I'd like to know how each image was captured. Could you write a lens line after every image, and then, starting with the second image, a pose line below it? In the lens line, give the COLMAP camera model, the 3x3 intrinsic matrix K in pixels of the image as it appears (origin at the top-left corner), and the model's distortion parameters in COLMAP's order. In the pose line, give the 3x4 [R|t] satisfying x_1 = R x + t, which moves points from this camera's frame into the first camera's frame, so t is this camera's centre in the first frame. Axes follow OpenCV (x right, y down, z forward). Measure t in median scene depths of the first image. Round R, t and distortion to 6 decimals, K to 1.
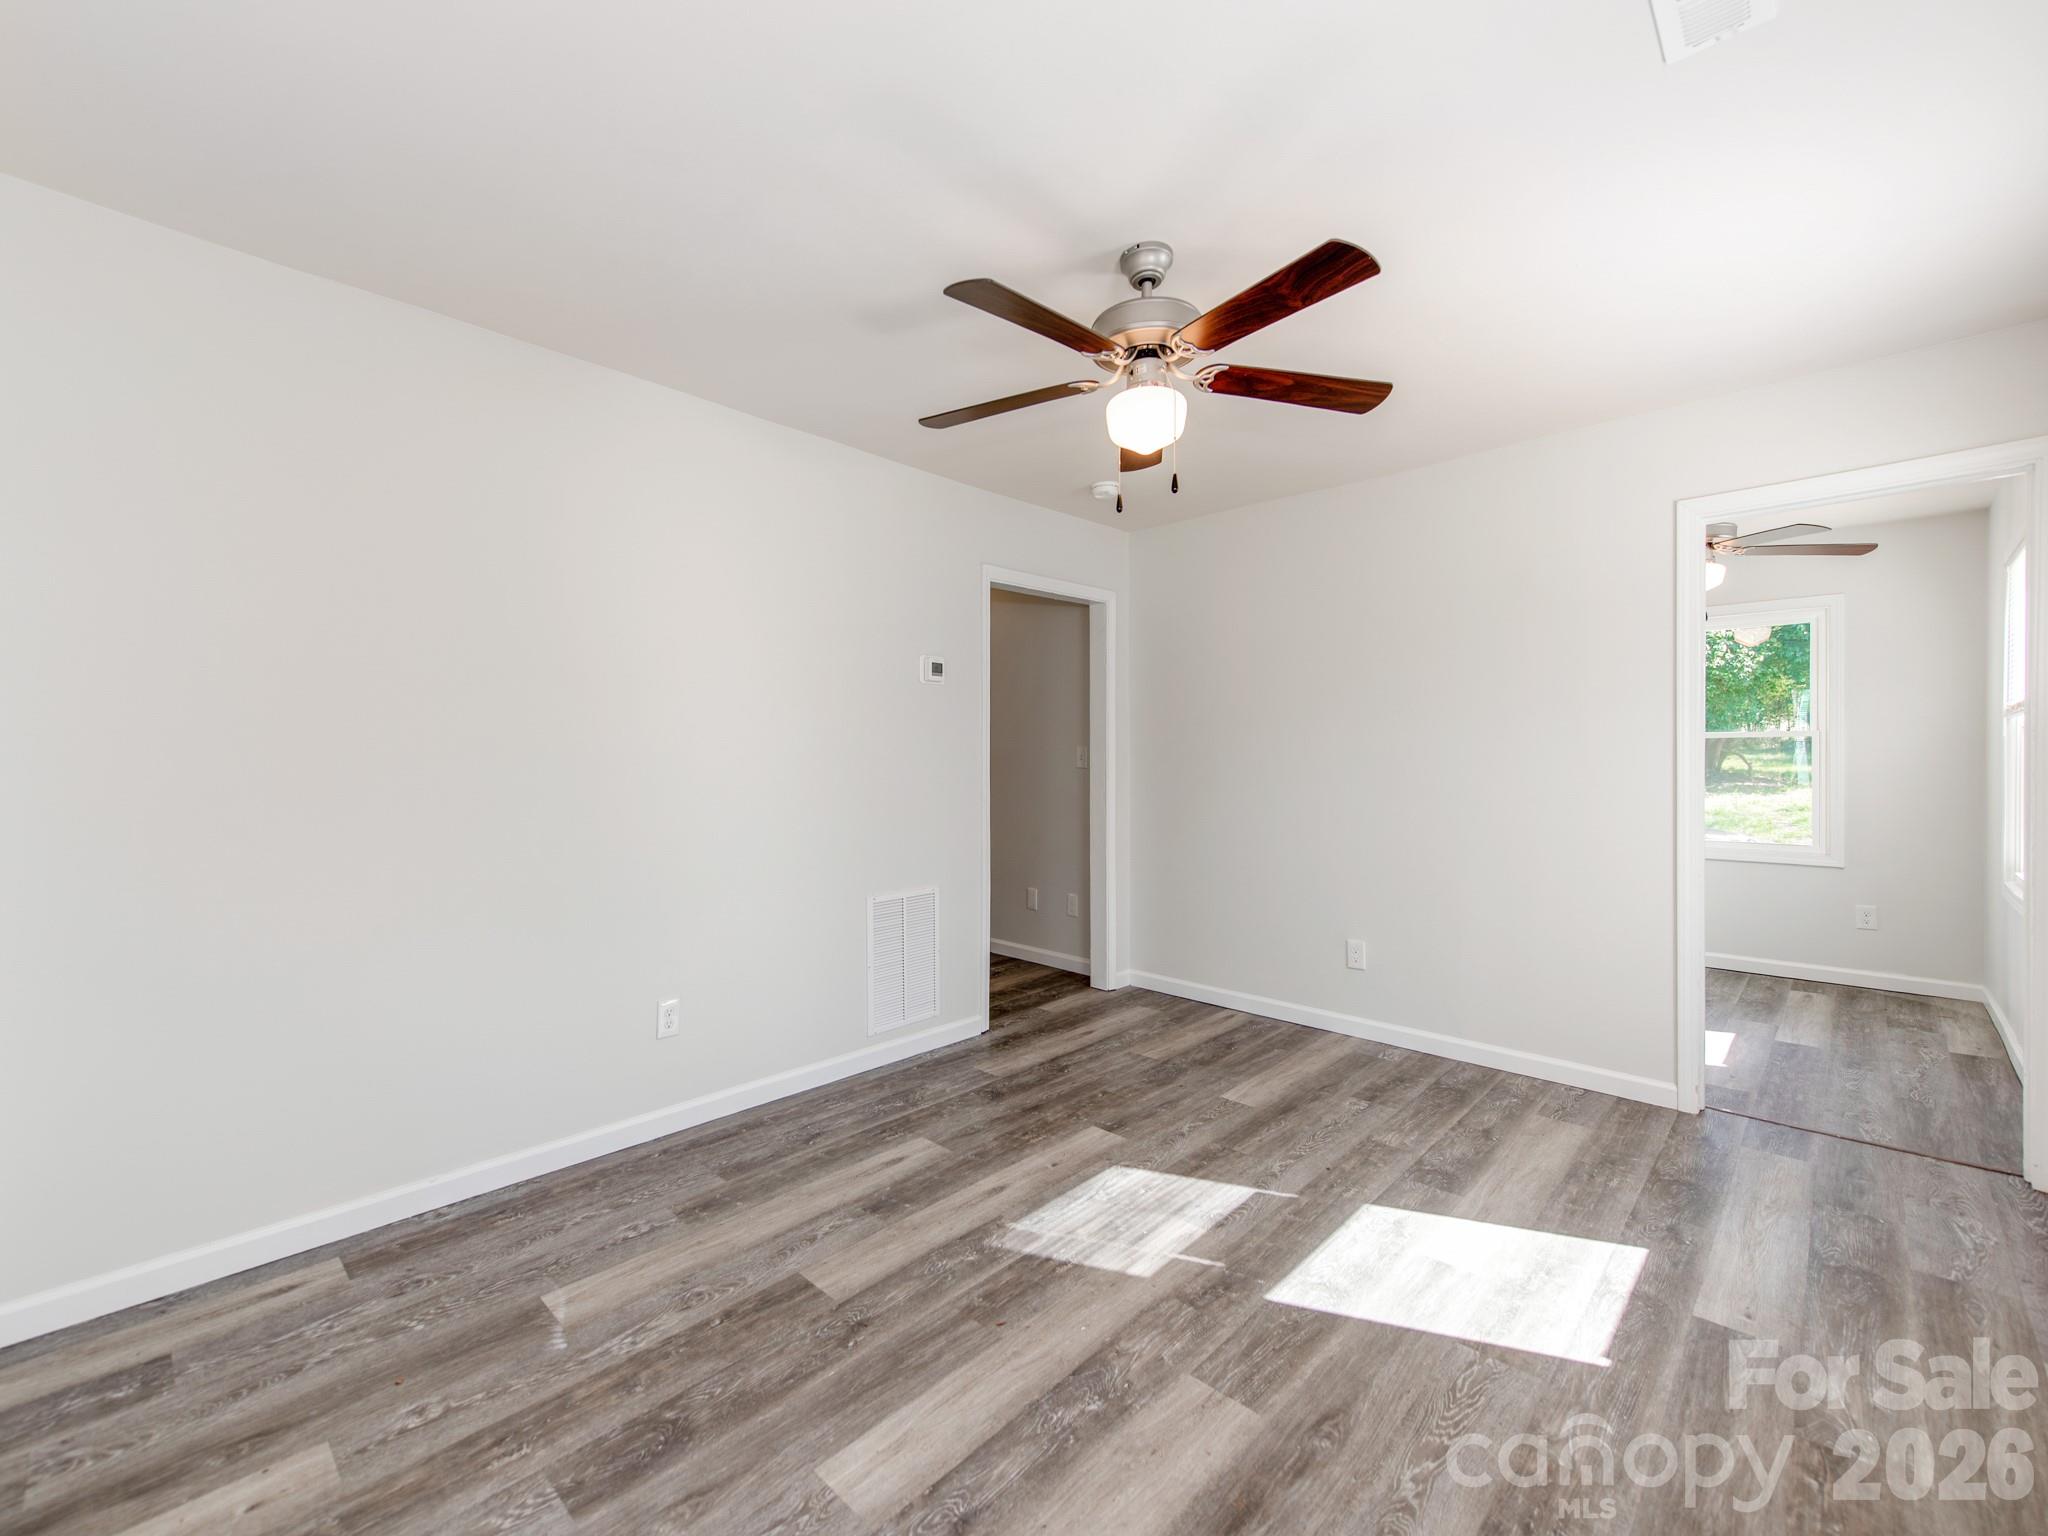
lens RADIAL K [[864.0, 0, 1012.9], [0, 864.0, 749.9], [0, 0, 1]] dist [0.002622, 0.000144]
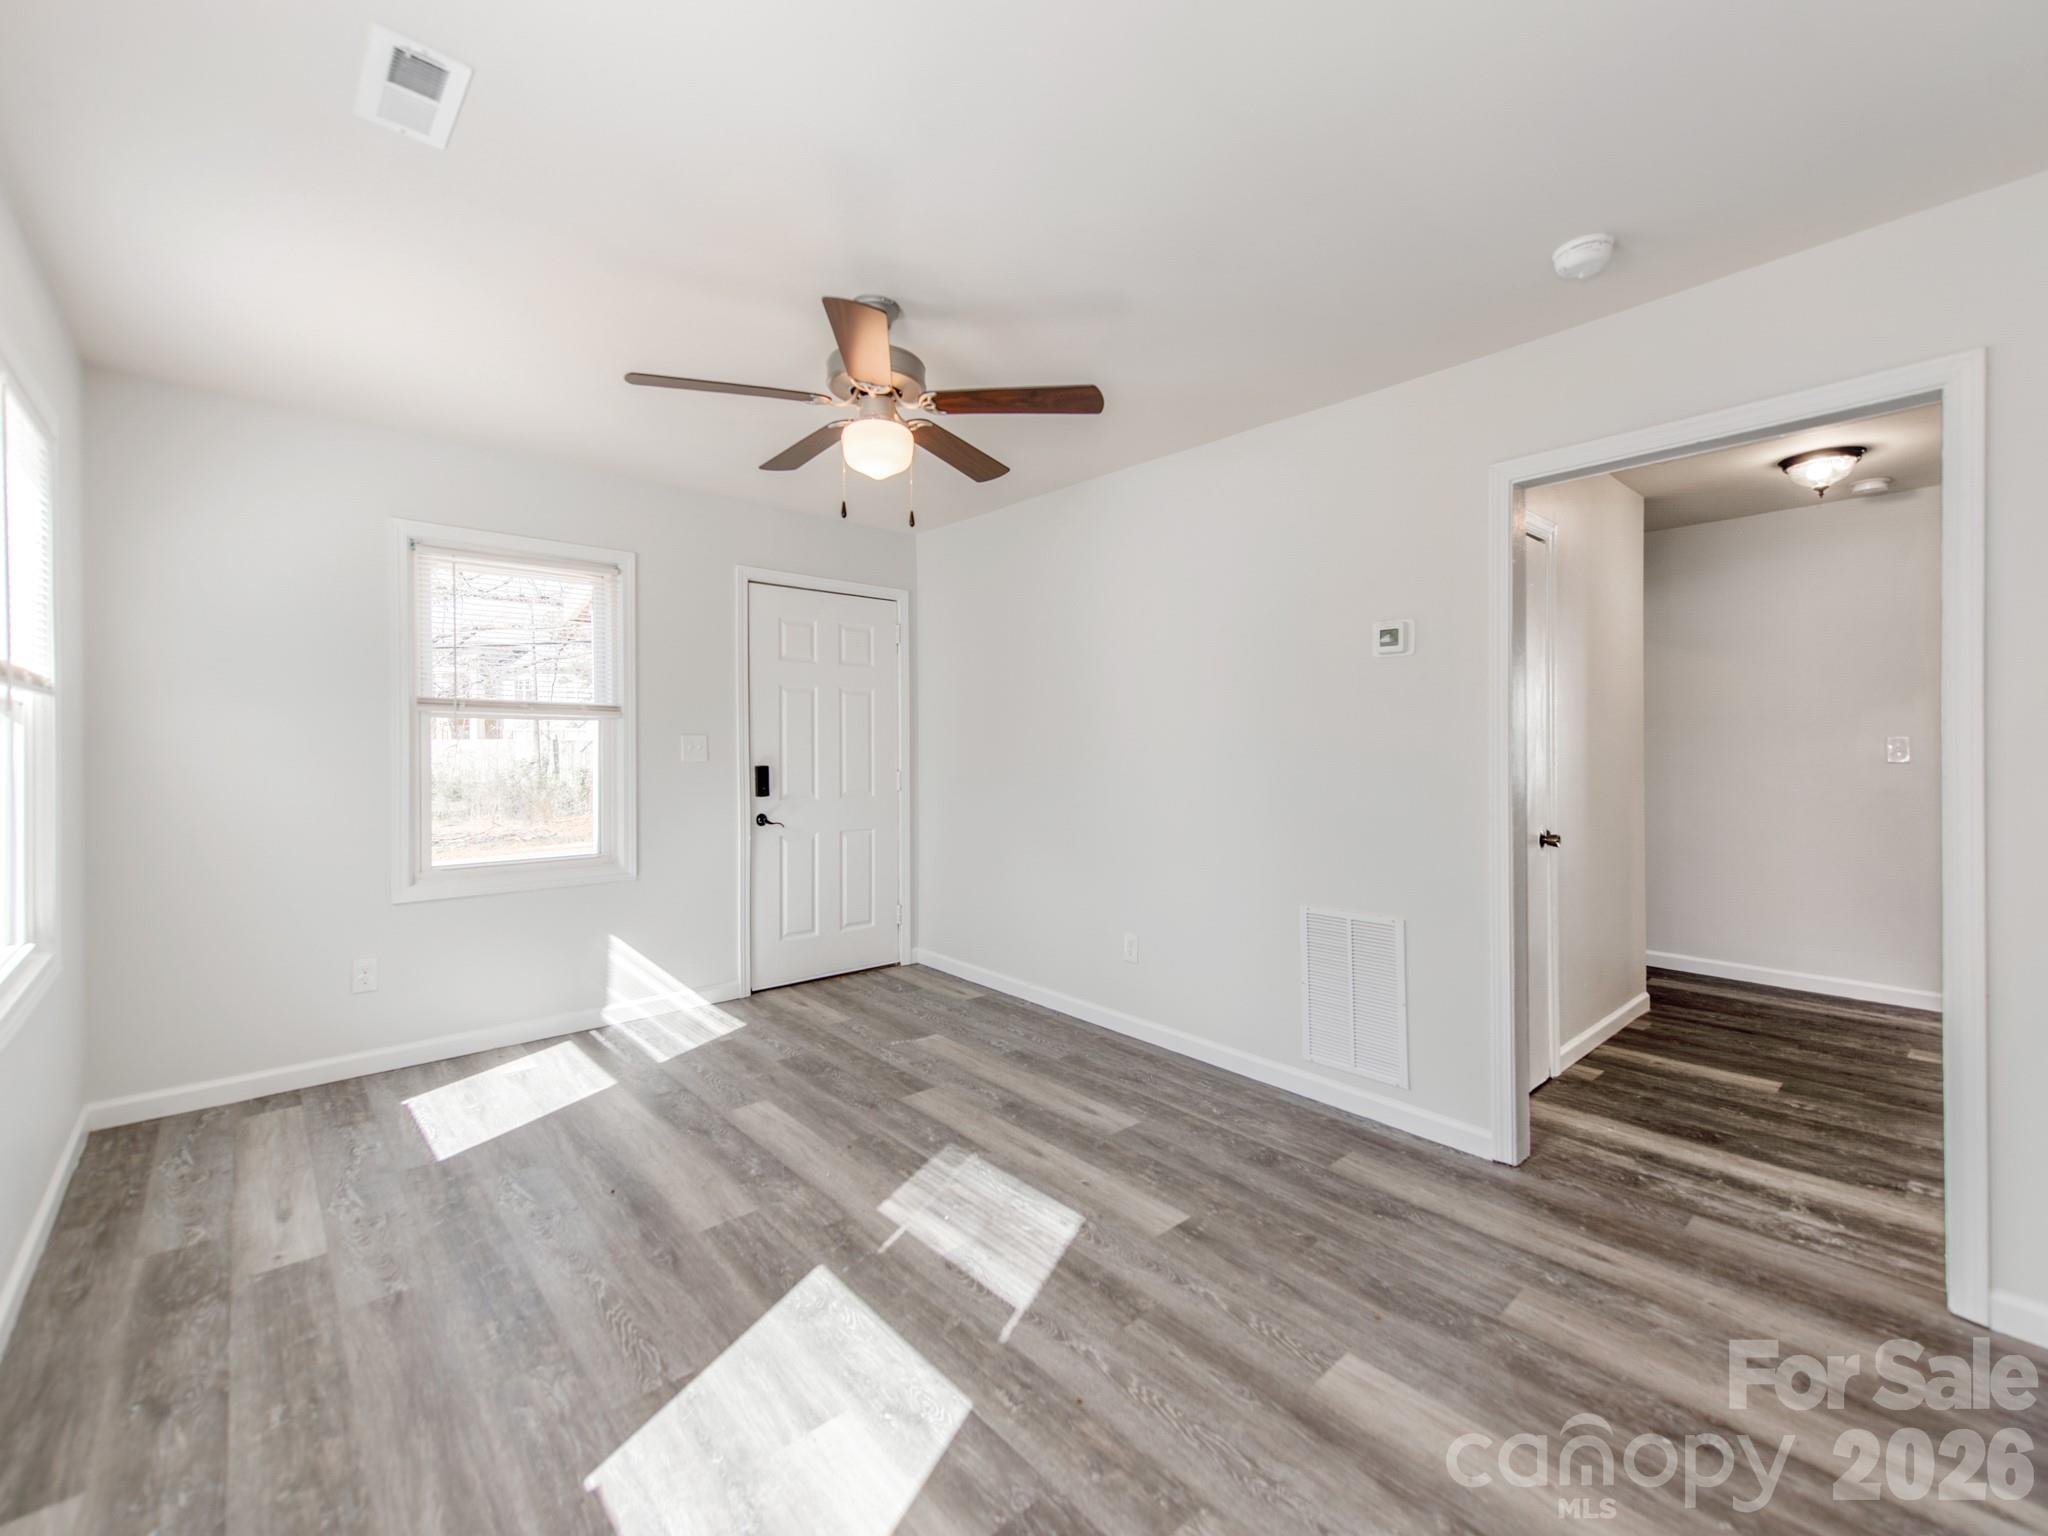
lens RADIAL K [[885.0, 0, 1011.9], [0, 885.0, 733.7], [0, 0, 1]] dist [0.003236, -0.000254]
pose [[-0.085168, -0.006943, -0.996342, 1.091261], [-0.004916, 0.999966, -0.006548, -0.002556], [0.996354, 0.004340, -0.085200, 1.071172]]
